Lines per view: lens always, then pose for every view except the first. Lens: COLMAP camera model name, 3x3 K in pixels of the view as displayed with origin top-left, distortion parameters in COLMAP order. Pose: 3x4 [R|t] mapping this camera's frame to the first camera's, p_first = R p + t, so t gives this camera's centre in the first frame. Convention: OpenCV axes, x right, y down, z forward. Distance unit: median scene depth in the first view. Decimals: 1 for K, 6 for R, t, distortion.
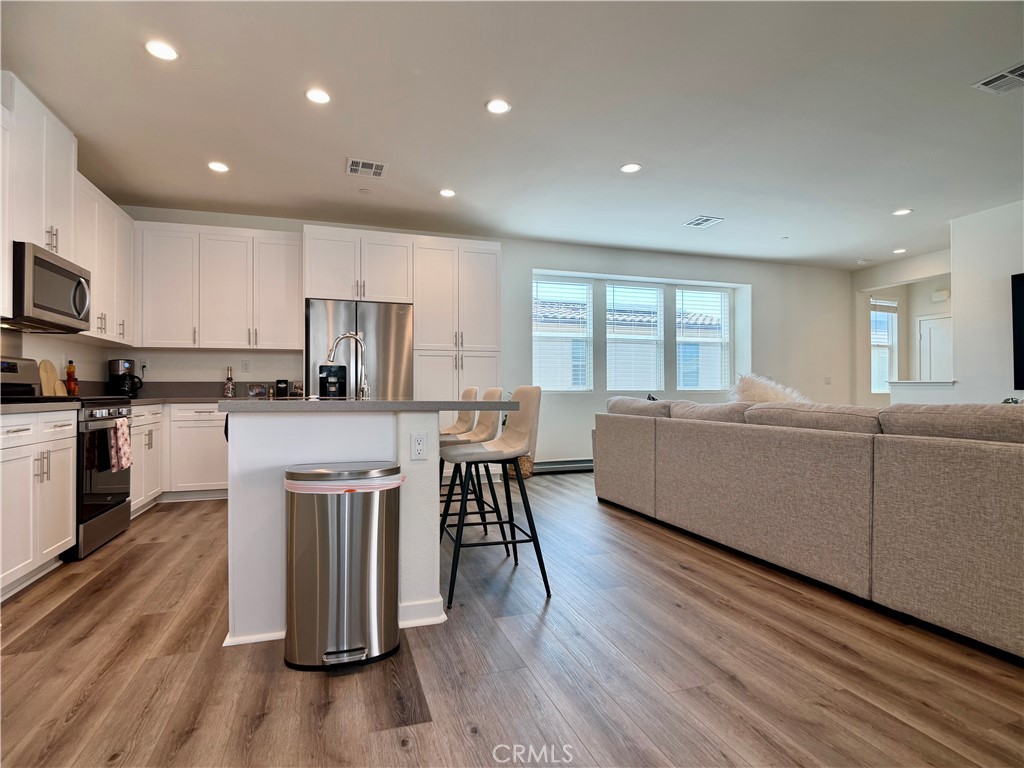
lens RADIAL K [[534.1, 0, 509.7], [0, 534.1, 386.5], [0, 0, 1]] dist [0.003025, -0.021785]
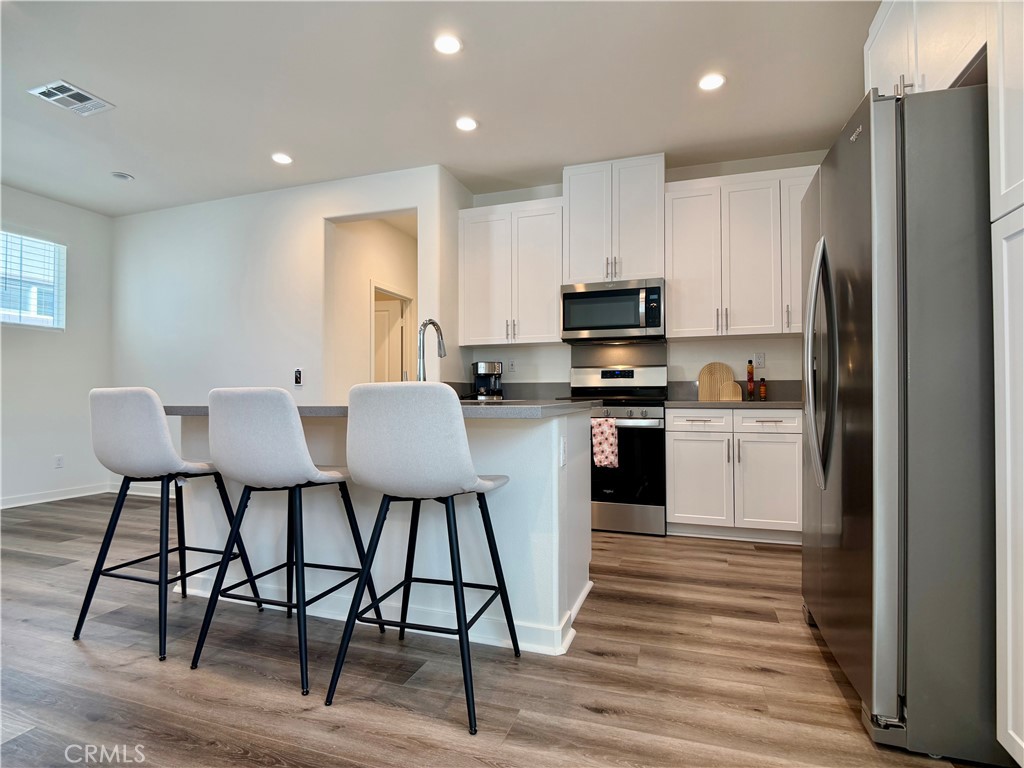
lens RADIAL K [[534.5, 0, 516.6], [0, 534.5, 384.7], [0, 0, 1]] dist [-0.001115, -0.011505]
pose [[-0.604923, -0.004729, -0.796270, 0.191724], [0.009593, 0.999867, -0.013226, 0.004316], [0.796226, -0.015639, -0.604797, 1.201246]]
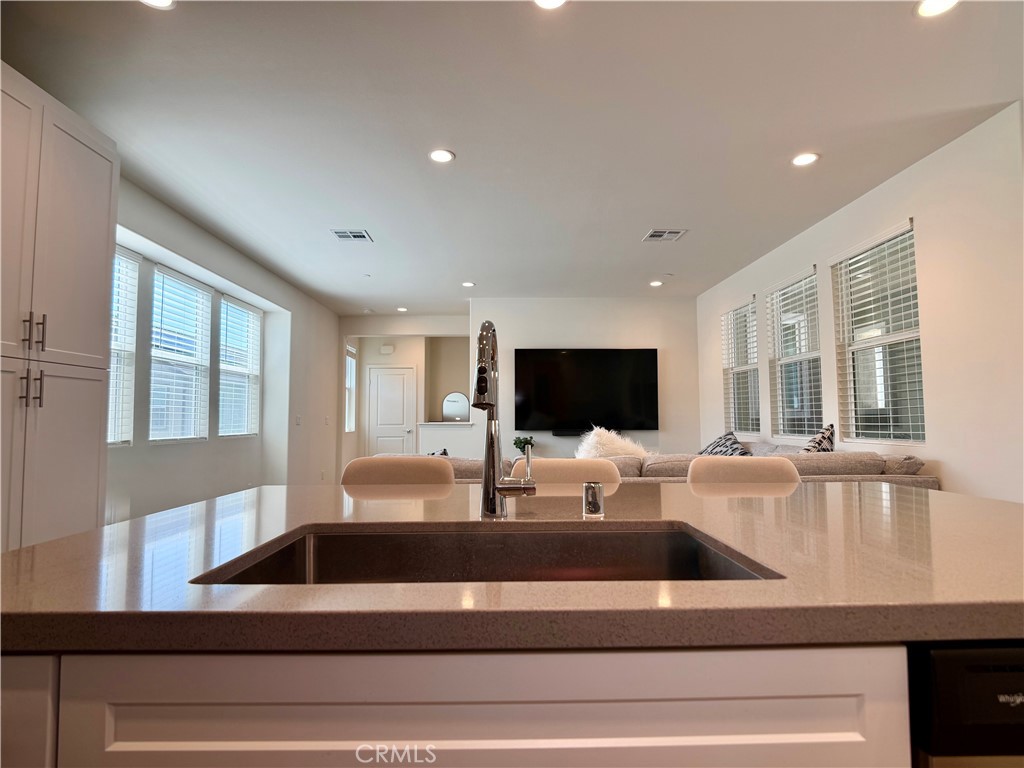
lens RADIAL K [[534.5, 0, 516.6], [0, 534.5, 384.7], [0, 0, 1]] dist [-0.001115, -0.011505]
pose [[0.290140, 0.061083, 0.955033, -0.460139], [-0.003177, 0.998017, -0.062867, -0.031453], [-0.956979, 0.015206, 0.289759, 0.680746]]
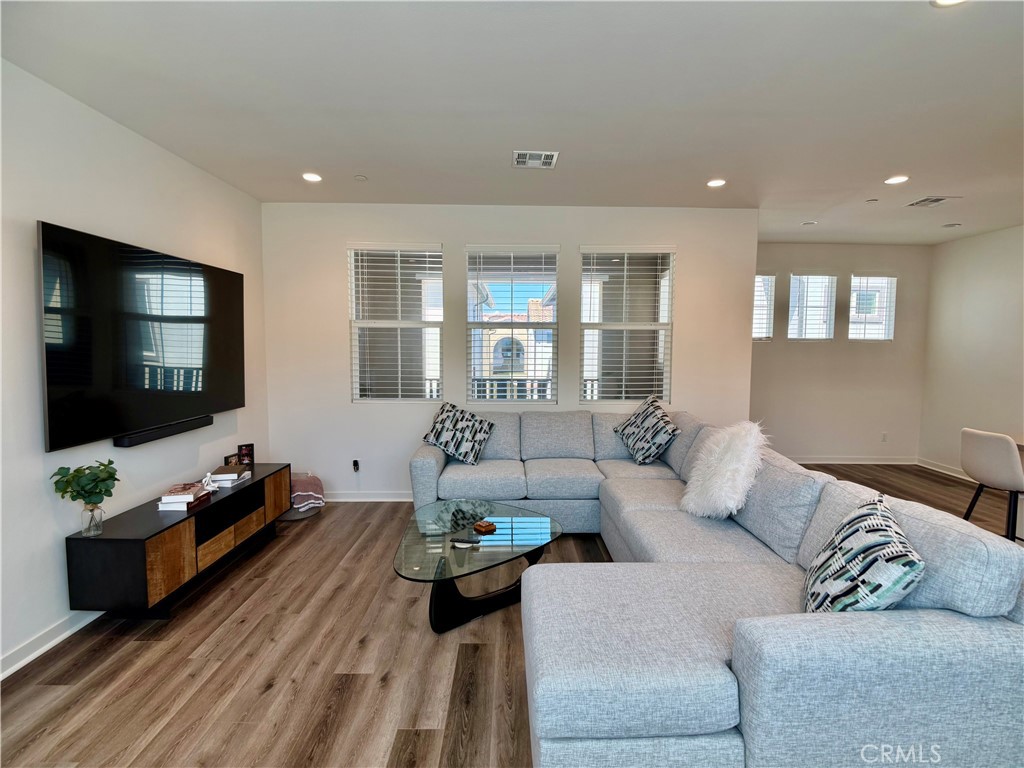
lens RADIAL K [[534.8, 0, 519.8], [0, 534.8, 387.9], [0, 0, 1]] dist [0.000122, -0.013116]
pose [[-0.952048, -0.028980, 0.304574, 0.430060], [-0.005879, 0.997053, 0.076491, -0.115073], [-0.305893, 0.071033, -0.949412, 1.554138]]
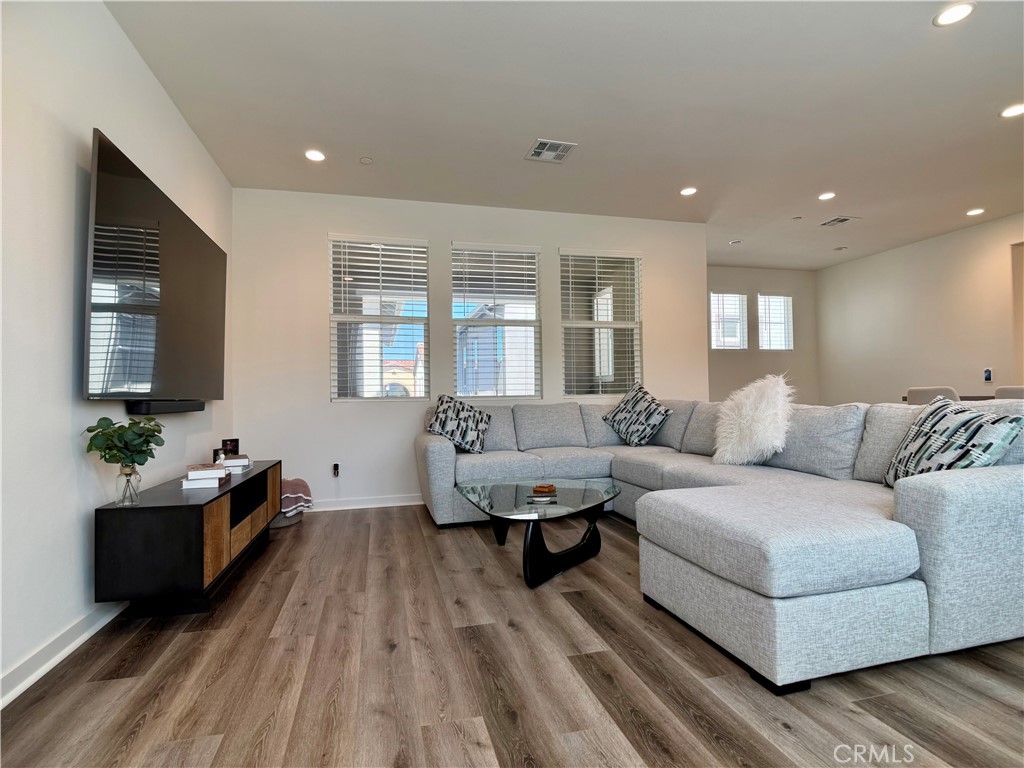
lens RADIAL K [[534.5, 0, 516.6], [0, 534.5, 384.7], [0, 0, 1]] dist [-0.001115, -0.011505]
pose [[-0.996973, 0.019002, 0.075390, 0.676564], [0.017030, 0.999498, -0.026719, 0.010069], [-0.075860, -0.025355, -0.996796, 1.615899]]
